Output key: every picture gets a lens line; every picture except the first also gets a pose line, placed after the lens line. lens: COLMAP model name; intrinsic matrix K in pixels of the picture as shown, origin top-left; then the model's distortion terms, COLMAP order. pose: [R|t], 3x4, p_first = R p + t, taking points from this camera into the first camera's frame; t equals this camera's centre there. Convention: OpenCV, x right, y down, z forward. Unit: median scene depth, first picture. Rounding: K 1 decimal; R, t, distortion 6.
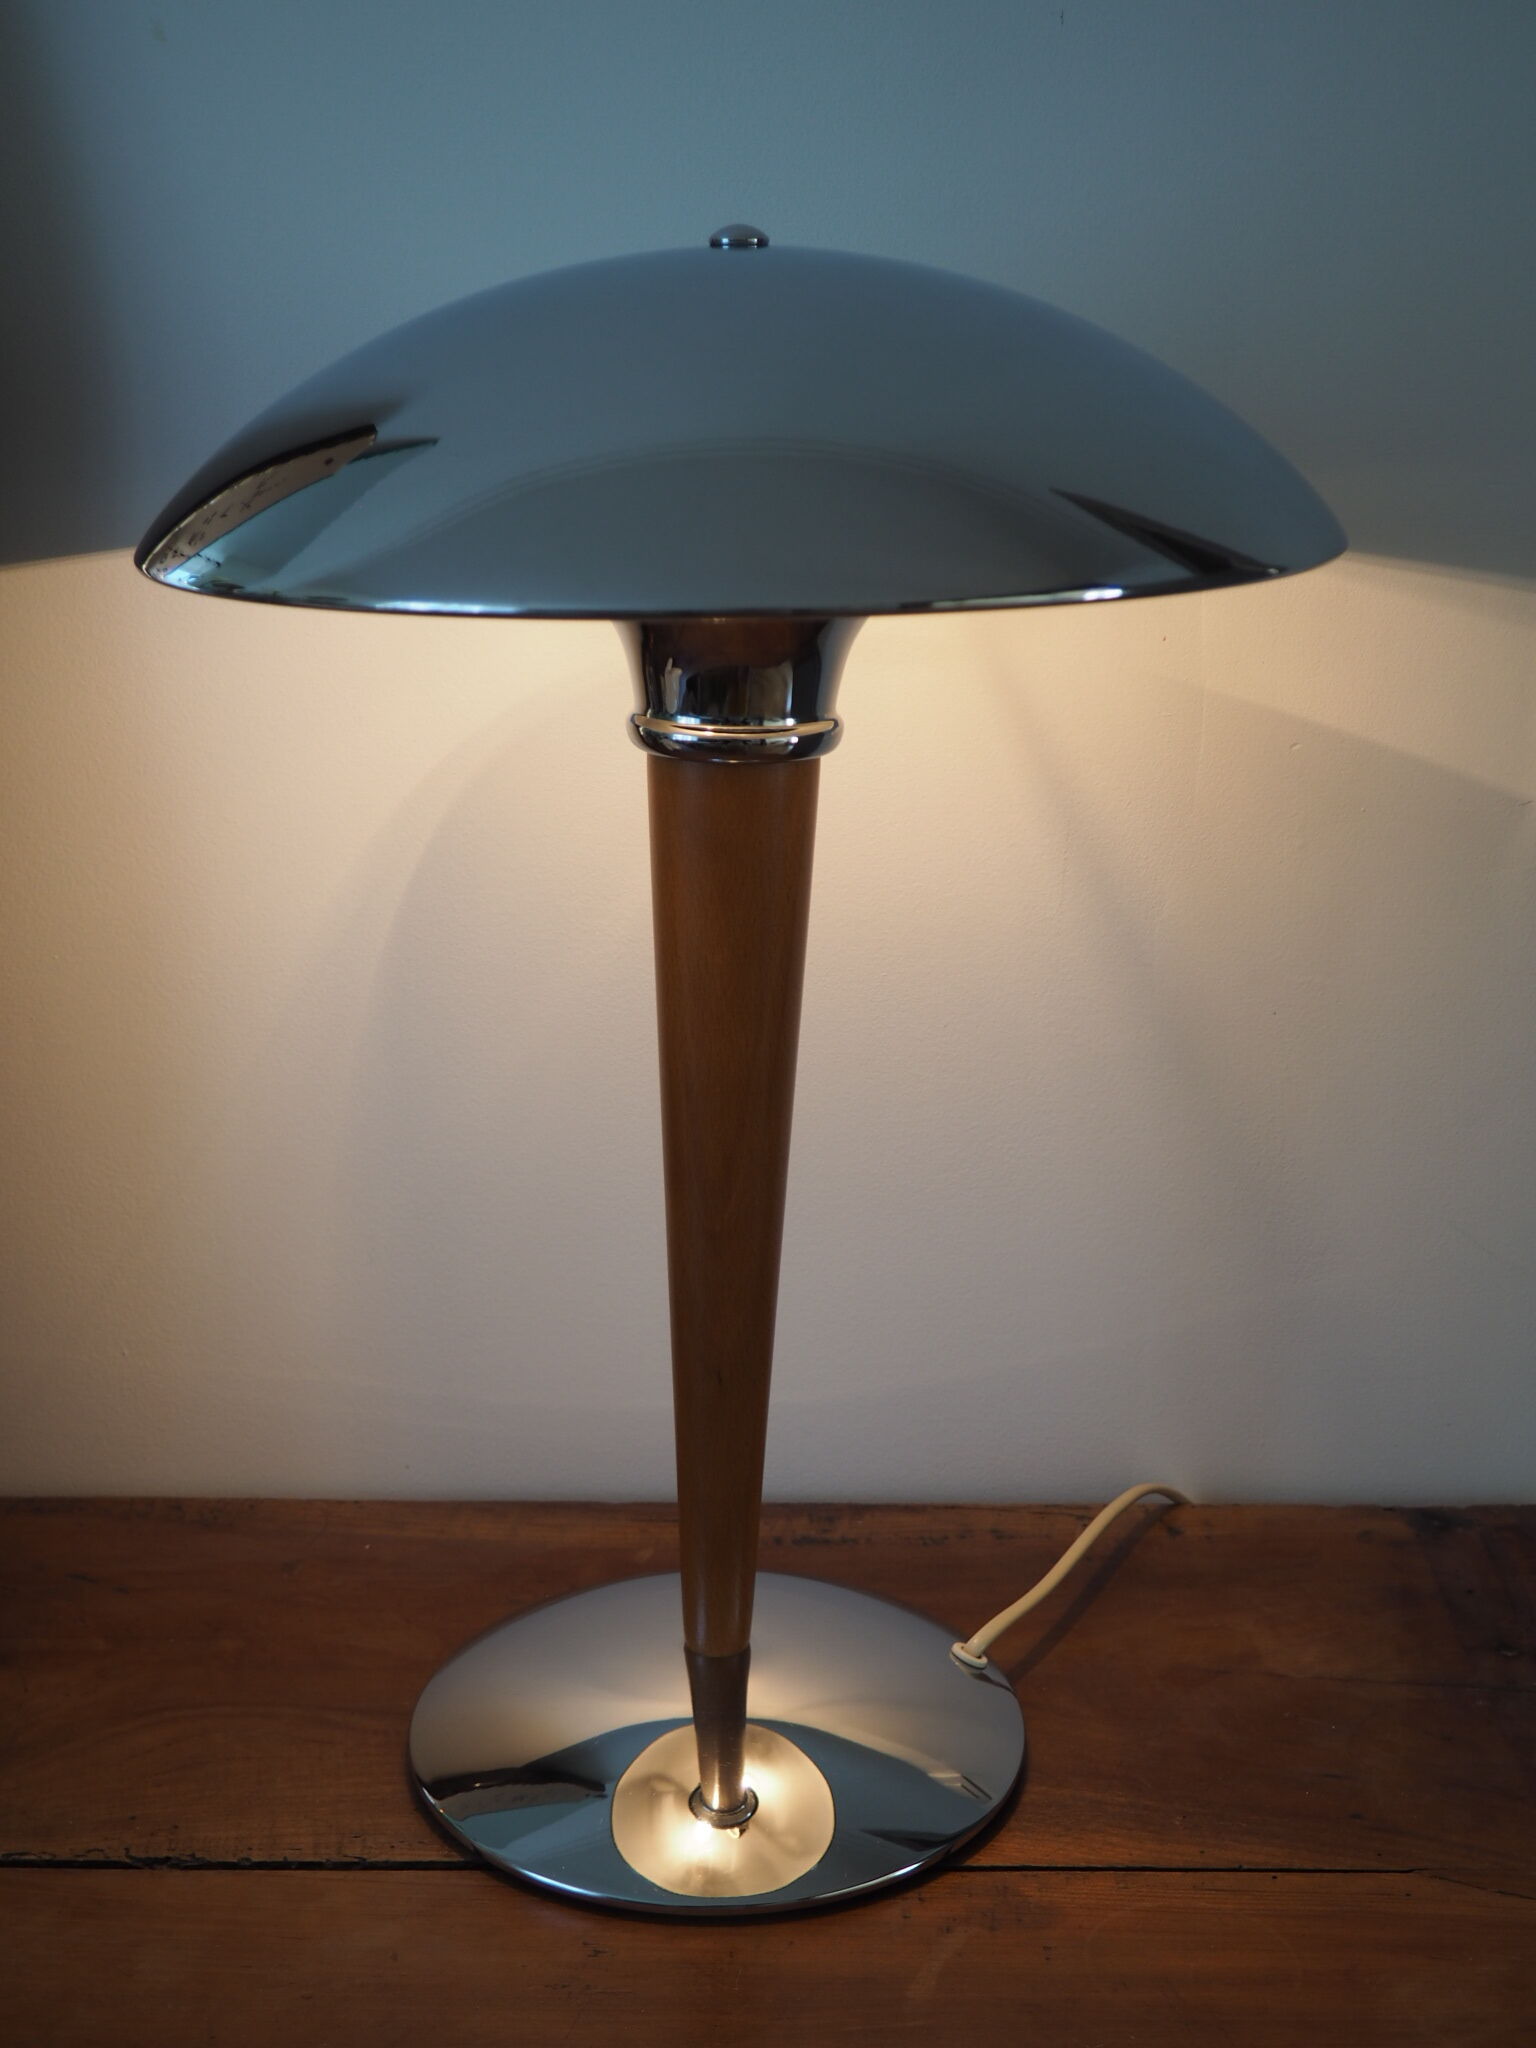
lens RADIAL K [[2103.9, 0, 766.6], [0, 2103.9, 1029.0], [0, 0, 1]] dist [0.049293, 0.000000]
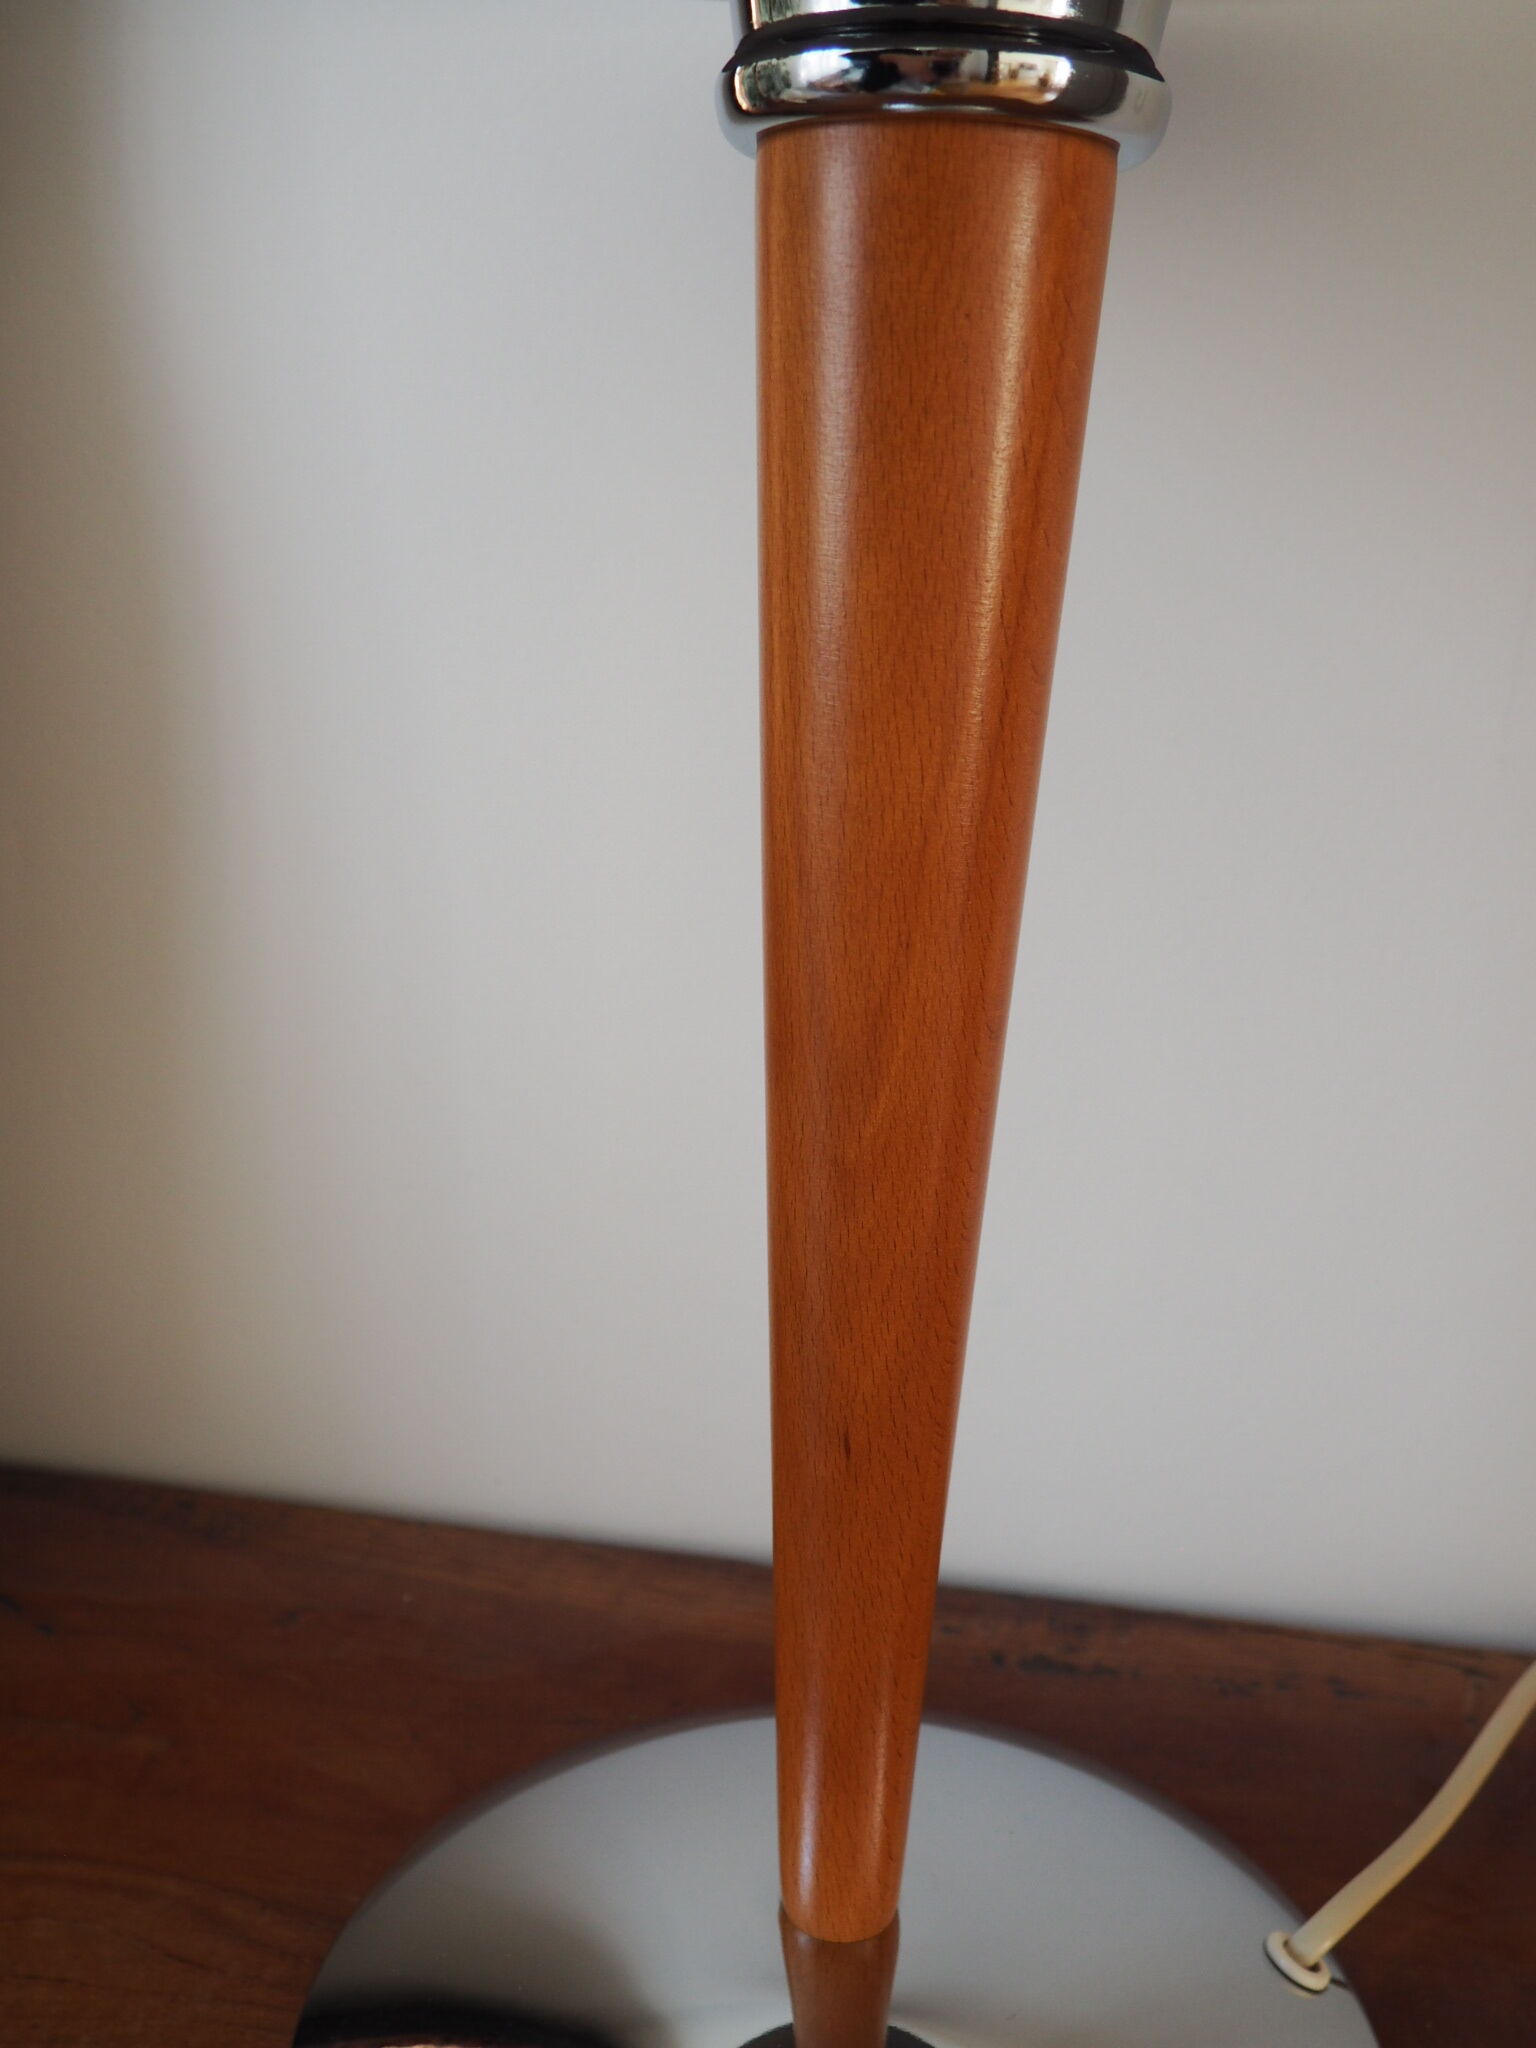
lens RADIAL K [[1842.5, 0, 771.5], [0, 1842.5, 1027.6], [0, 0, 1]] dist [0.015302, 0.011490]
pose [[0.982975, 0.064005, -0.172229, 0.024155], [-0.064647, 0.997906, 0.001884, 0.049618], [0.171989, 0.009283, 0.985055, 0.432854]]
